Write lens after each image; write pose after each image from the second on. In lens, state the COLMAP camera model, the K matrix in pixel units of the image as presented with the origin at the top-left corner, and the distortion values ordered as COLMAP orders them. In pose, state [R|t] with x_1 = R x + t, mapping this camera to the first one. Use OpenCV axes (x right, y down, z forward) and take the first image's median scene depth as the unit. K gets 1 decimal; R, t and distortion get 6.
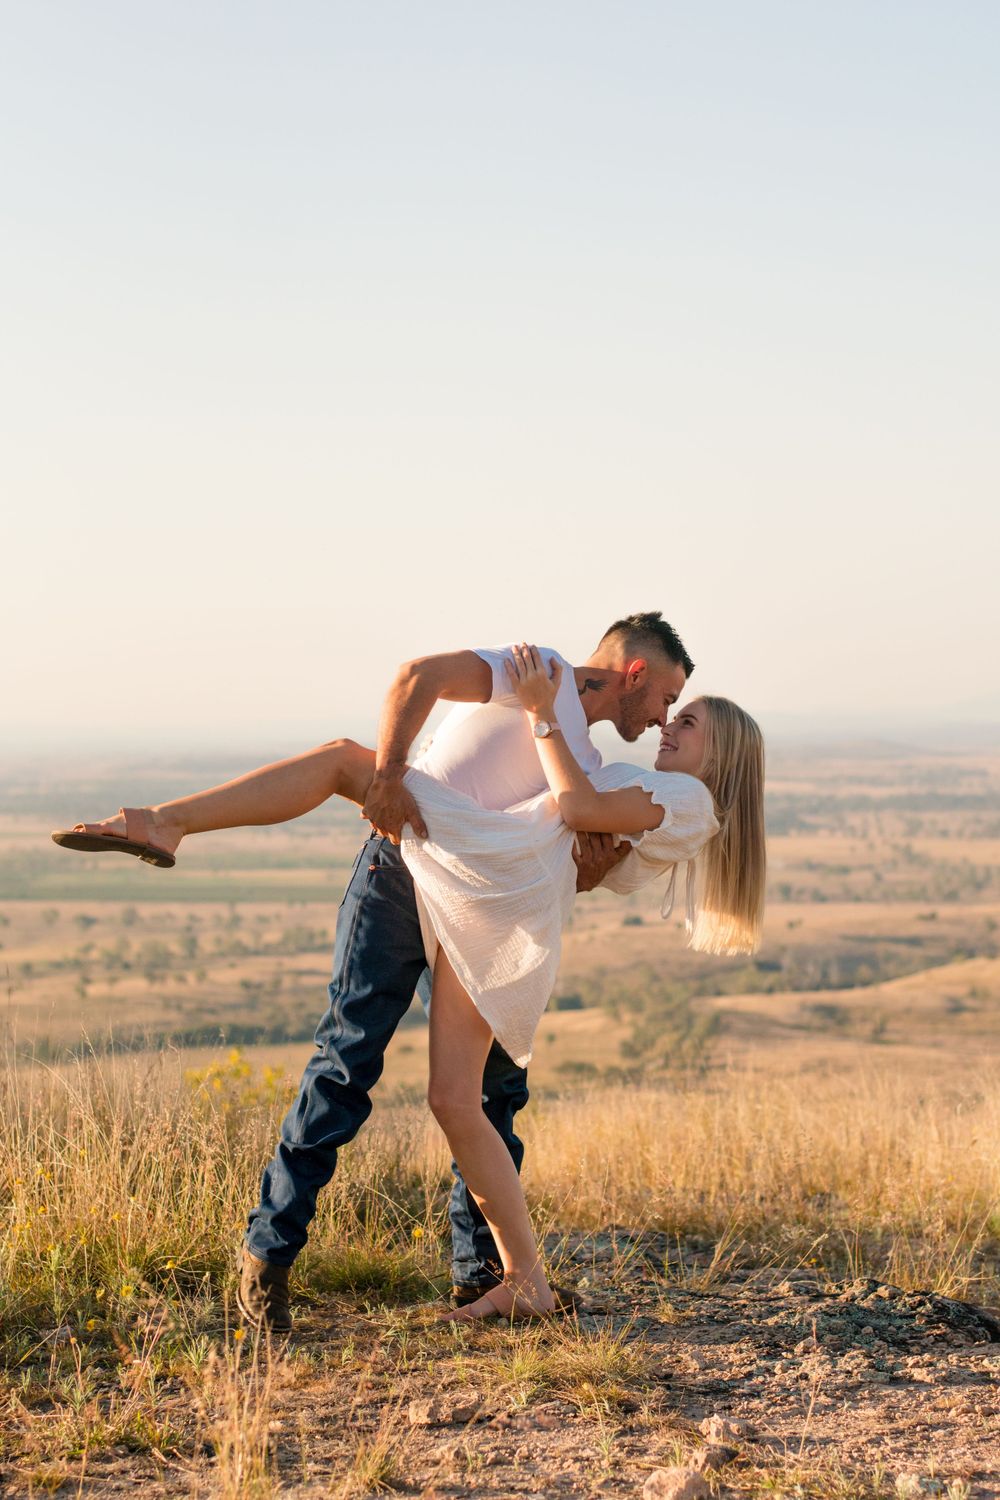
lens RADIAL K [[3543.0, 0, 503.1], [0, 3543.0, 750.8], [0, 0, 1]] dist [-0.101737, 0.000000]
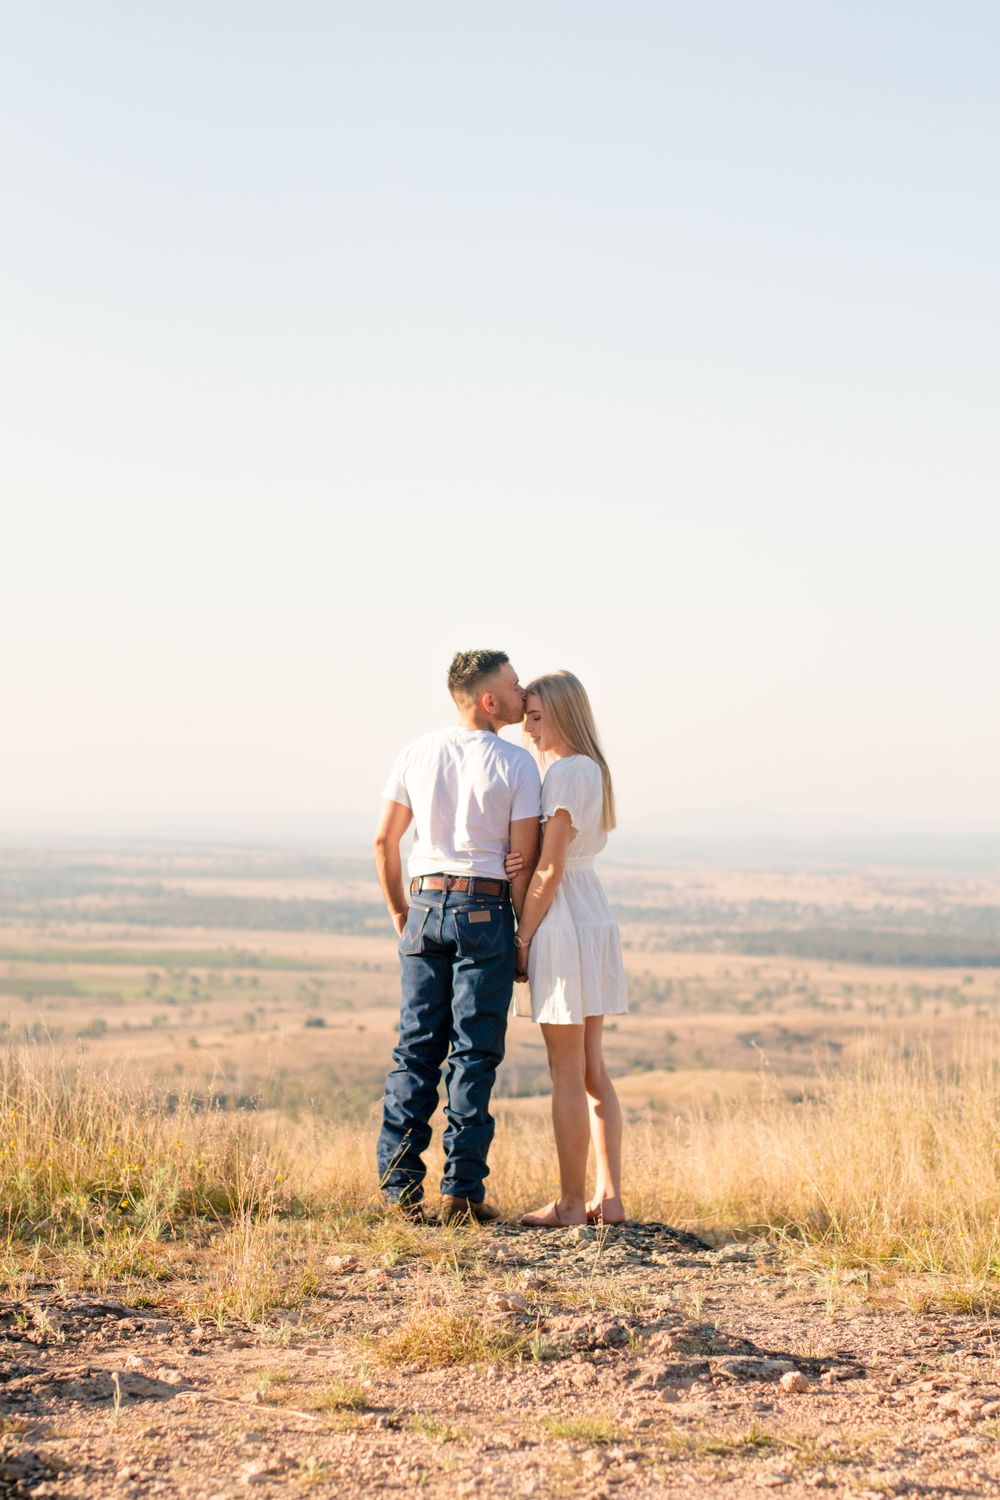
lens RADIAL K [[3543.0, 0, 505.9], [0, 3543.0, 749.6], [0, 0, 1]] dist [-0.101737, 0.000000]
pose [[0.995443, 0.036970, 0.087904, -0.000435], [-0.034365, 0.998929, -0.030969, 0.000086], [-0.088955, 0.027807, 0.995647, -0.002376]]
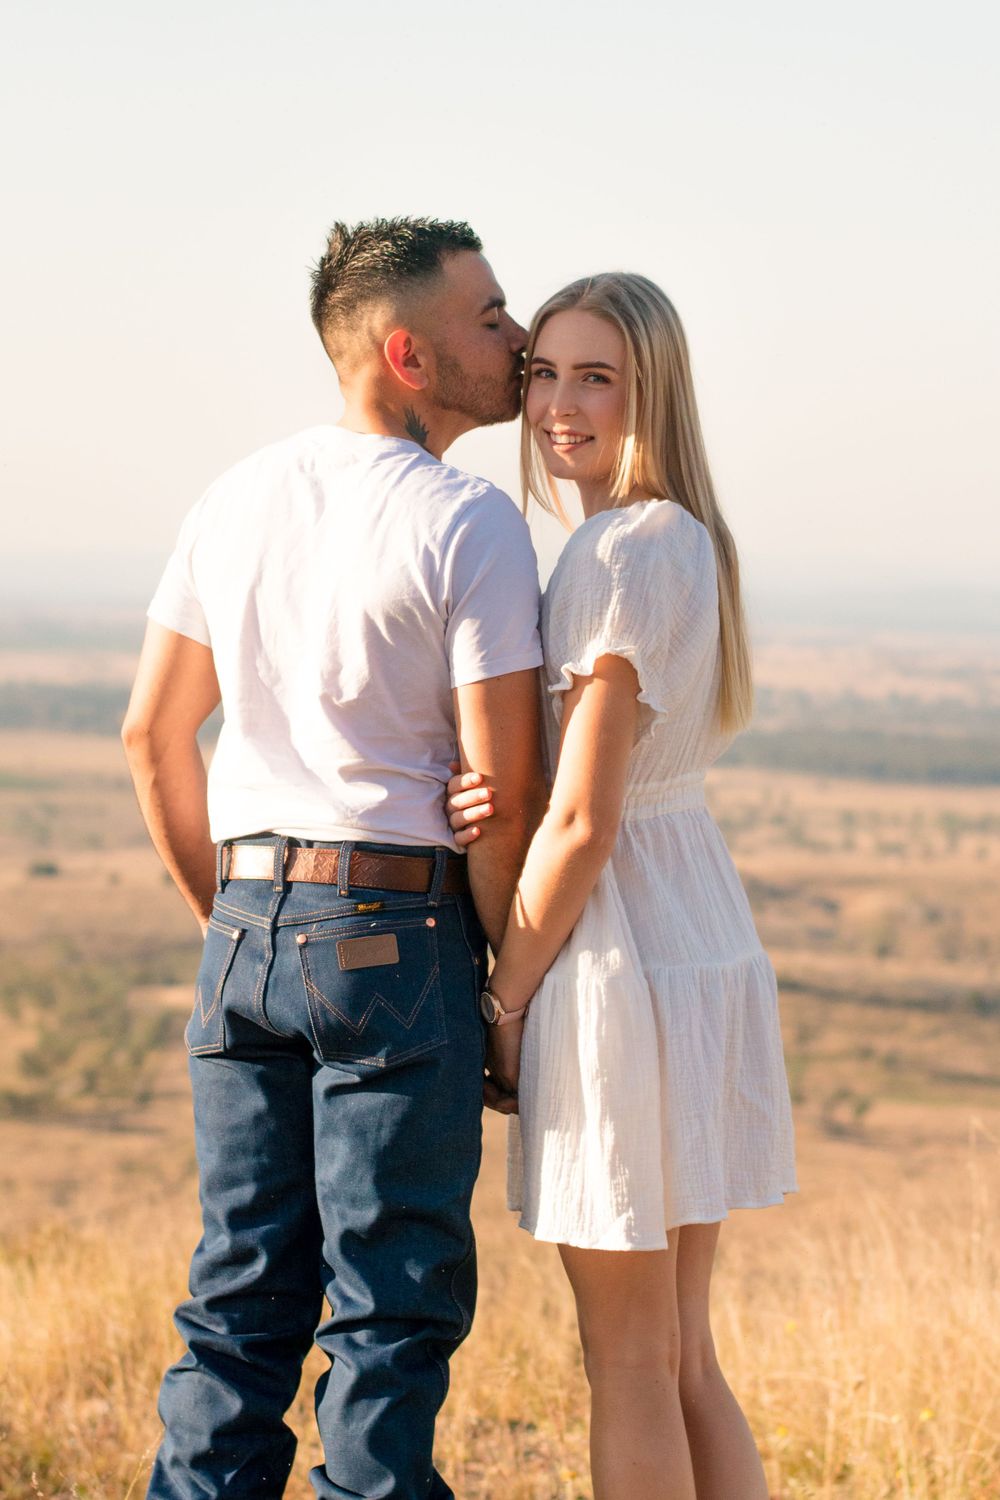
lens RADIAL K [[3543.0, 0, 498.5], [0, 3543.0, 753.9], [0, 0, 1]] dist [-0.101737, 0.000000]
pose [[0.987921, 0.025567, 0.152835, 0.023450], [-0.034354, 0.997888, 0.055133, -0.015913], [-0.151103, -0.059718, 0.986713, 0.413420]]
